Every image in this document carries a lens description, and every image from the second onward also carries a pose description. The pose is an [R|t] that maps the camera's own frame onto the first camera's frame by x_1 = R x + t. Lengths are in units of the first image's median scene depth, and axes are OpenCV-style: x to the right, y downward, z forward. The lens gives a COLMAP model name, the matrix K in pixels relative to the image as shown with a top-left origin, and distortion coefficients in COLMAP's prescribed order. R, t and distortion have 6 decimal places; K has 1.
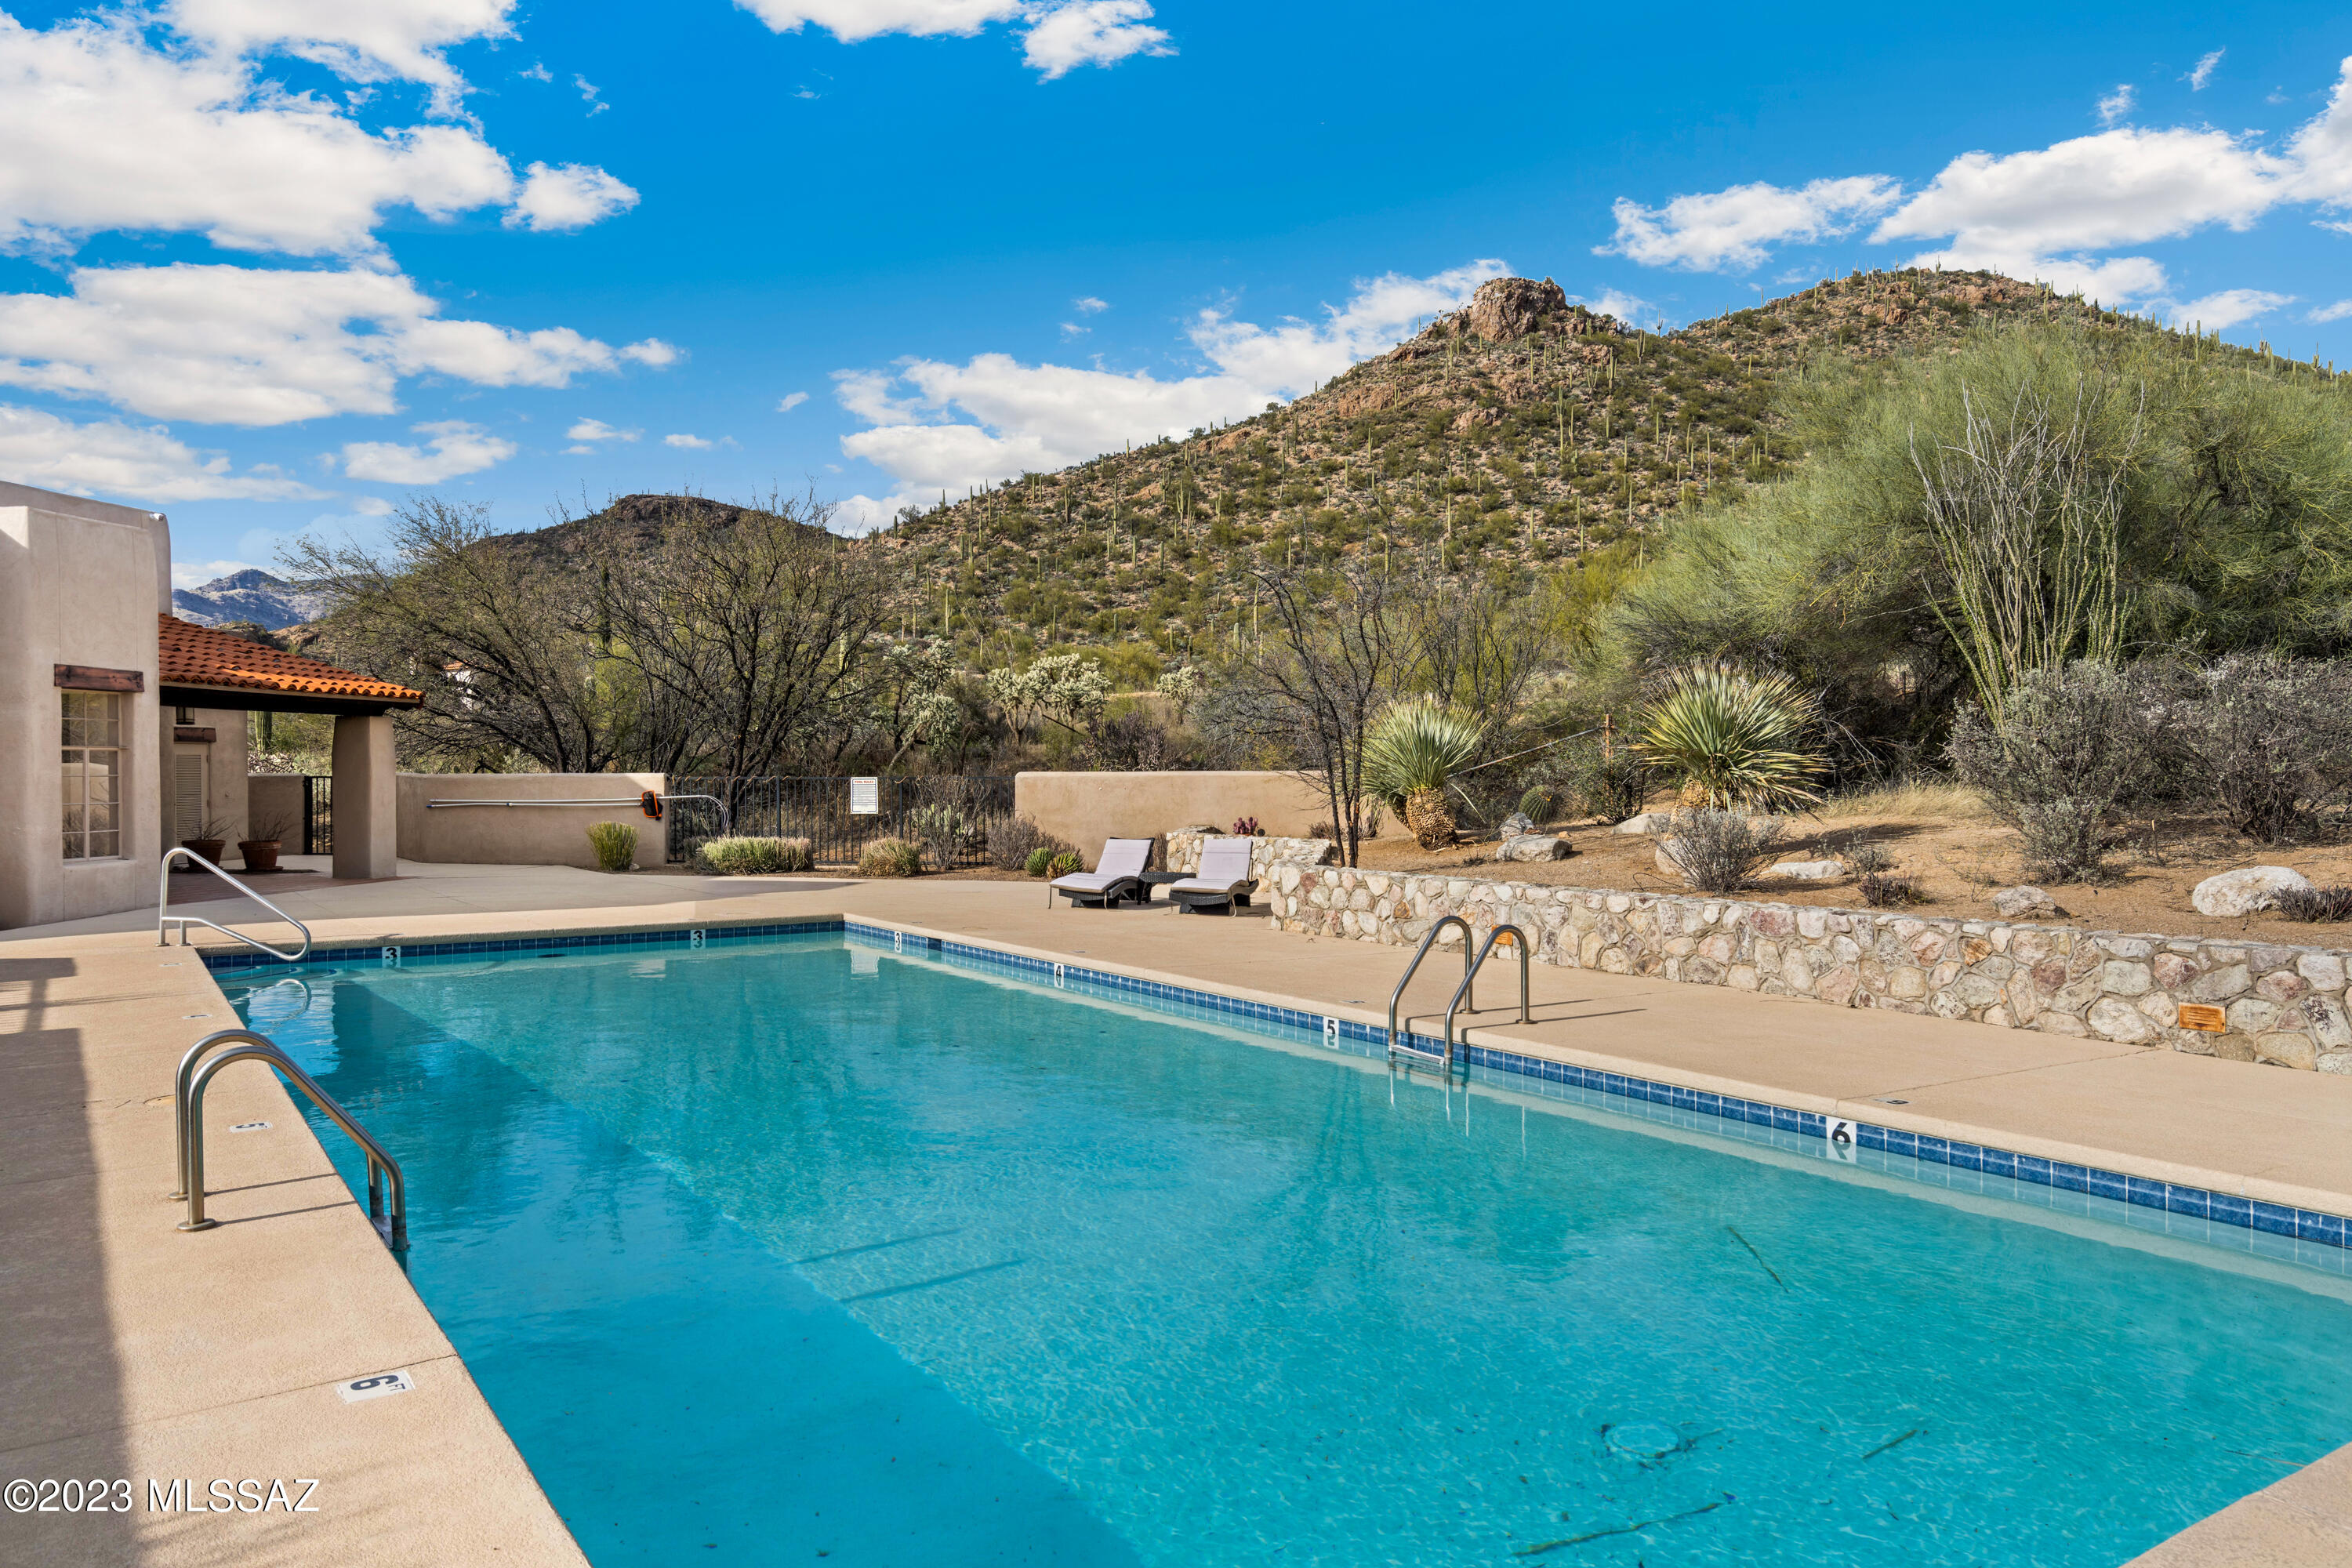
lens RADIAL K [[1640.1, 0, 1174.6], [0, 1640.1, 775.0], [0, 0, 1]] dist [0.001682, -0.000606]
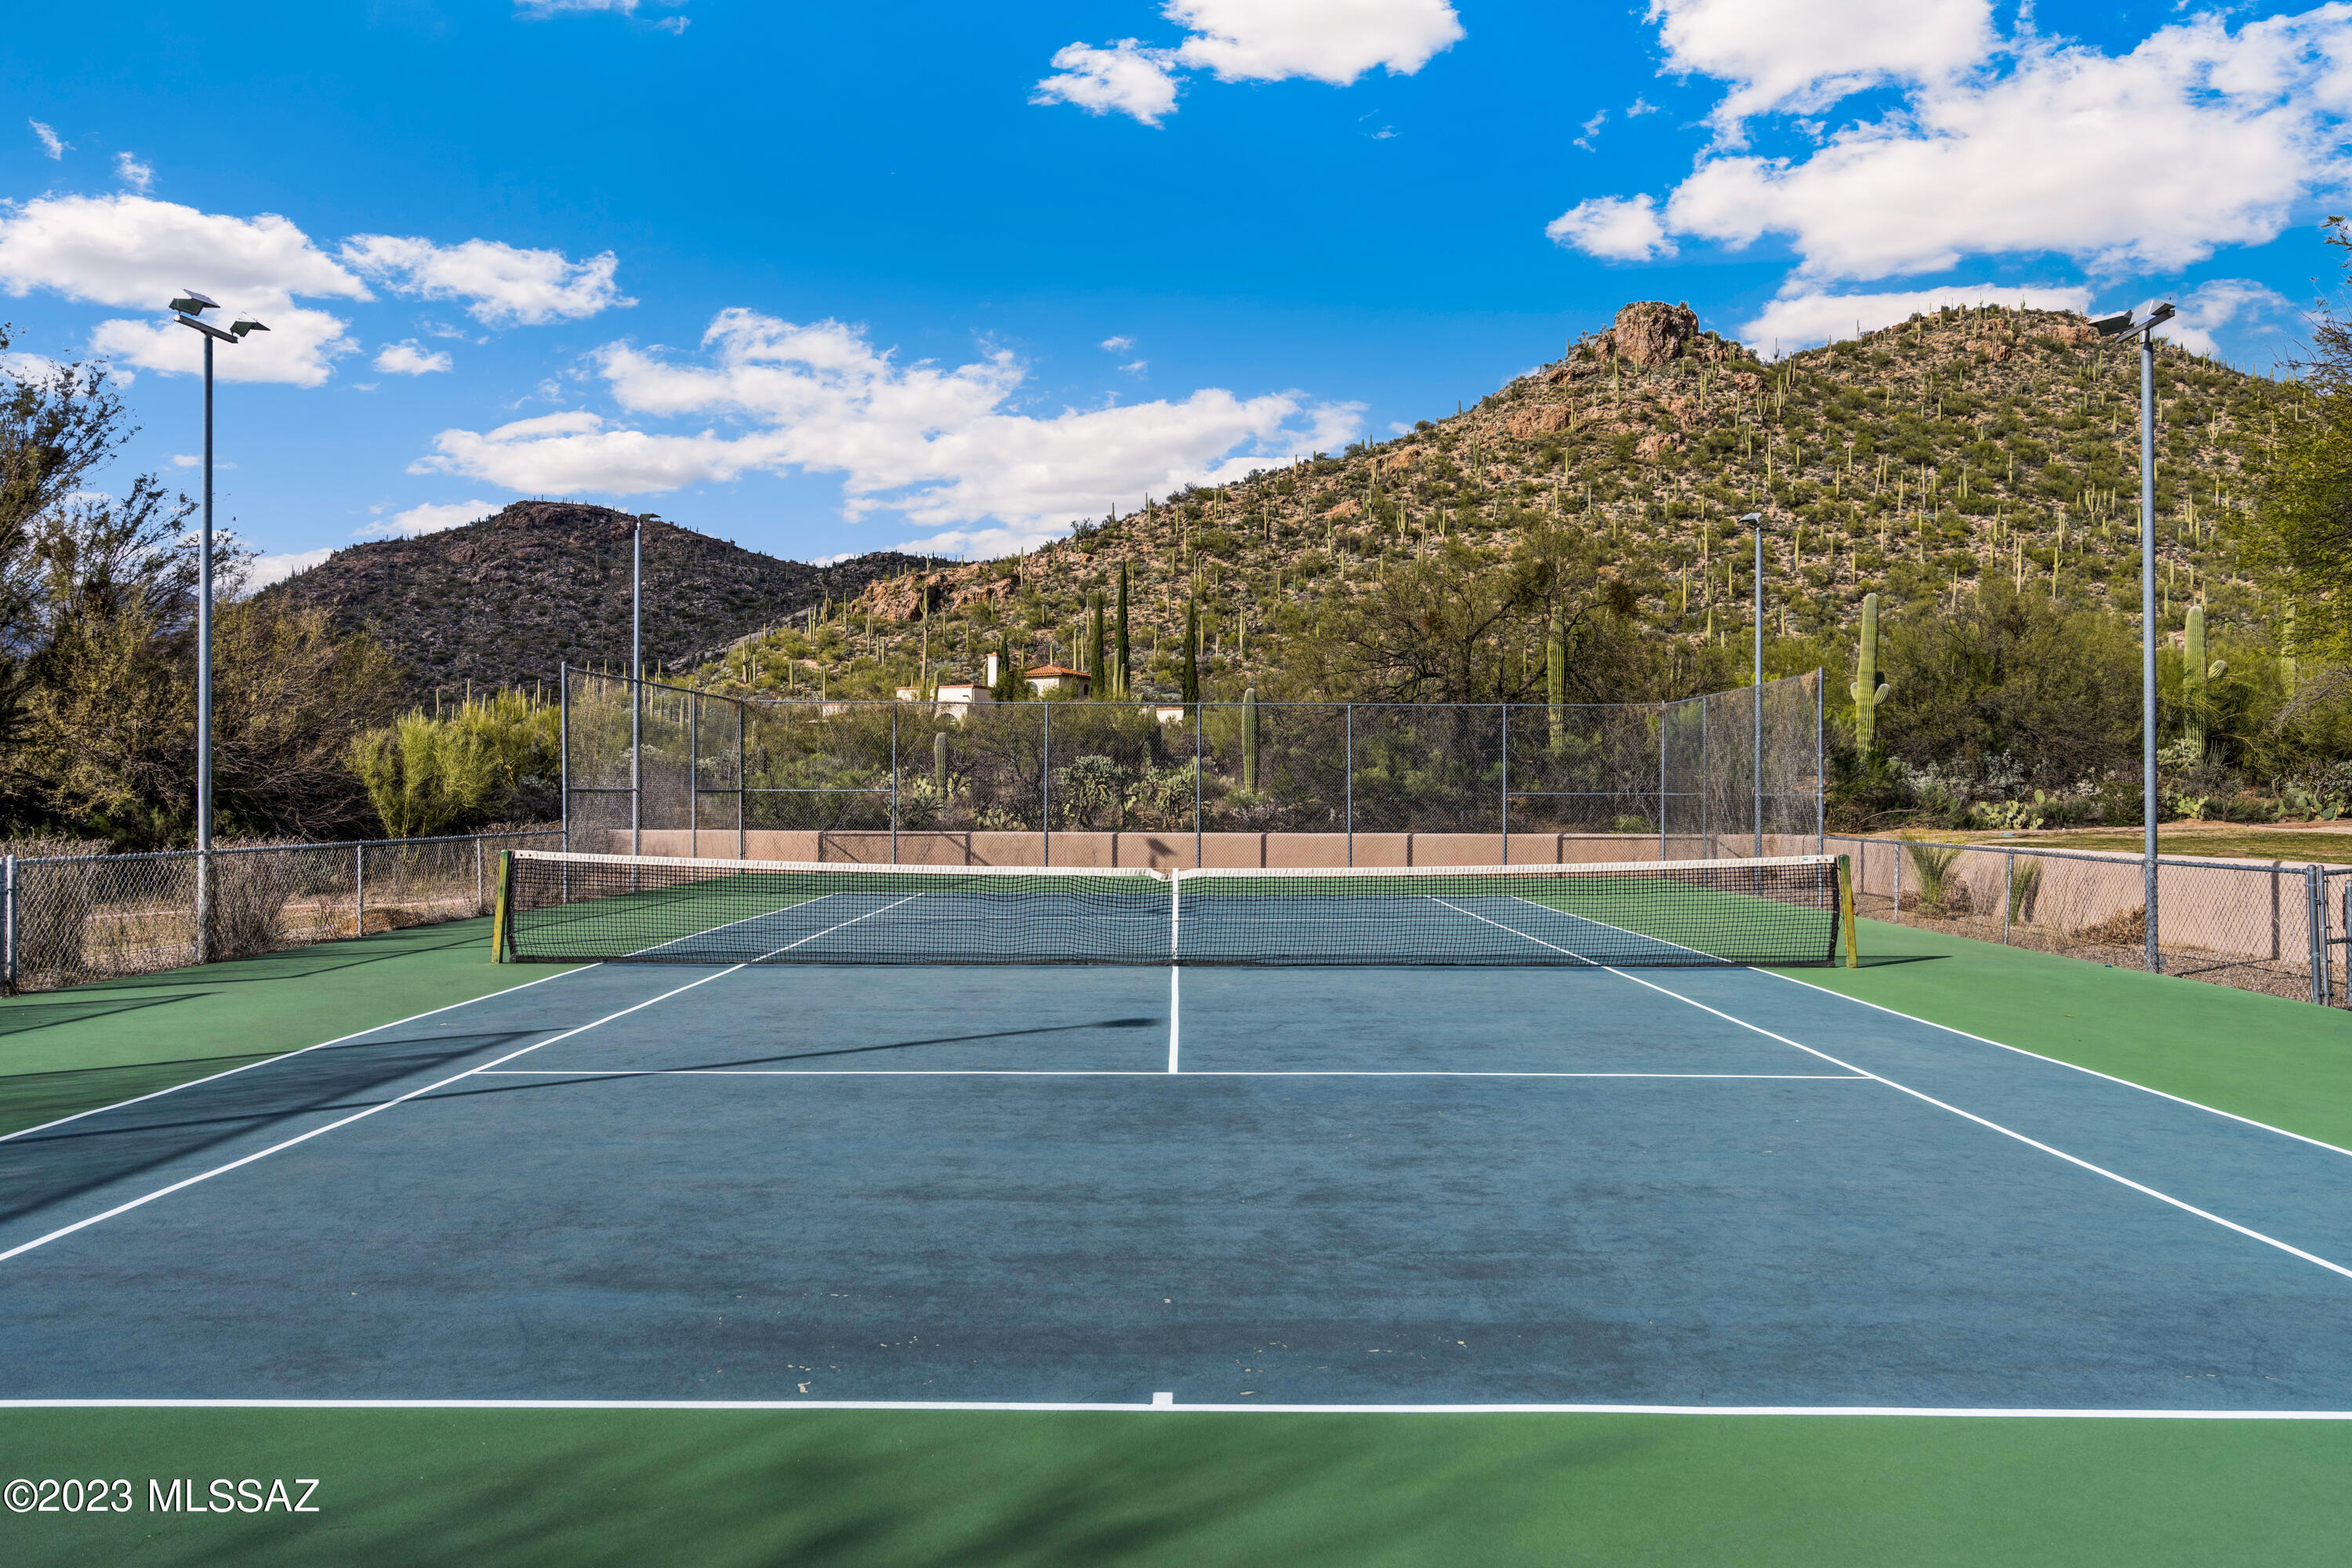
lens RADIAL K [[1758.6, 0, 1177.3], [0, 1758.6, 781.4], [0, 0, 1]] dist [-0.007947, -0.000202]
pose [[0.994926, 0.006962, 0.100368, -0.209674], [-0.005030, 0.999797, -0.019492, 0.007677], [-0.100484, 0.018888, 0.994759, -0.016618]]
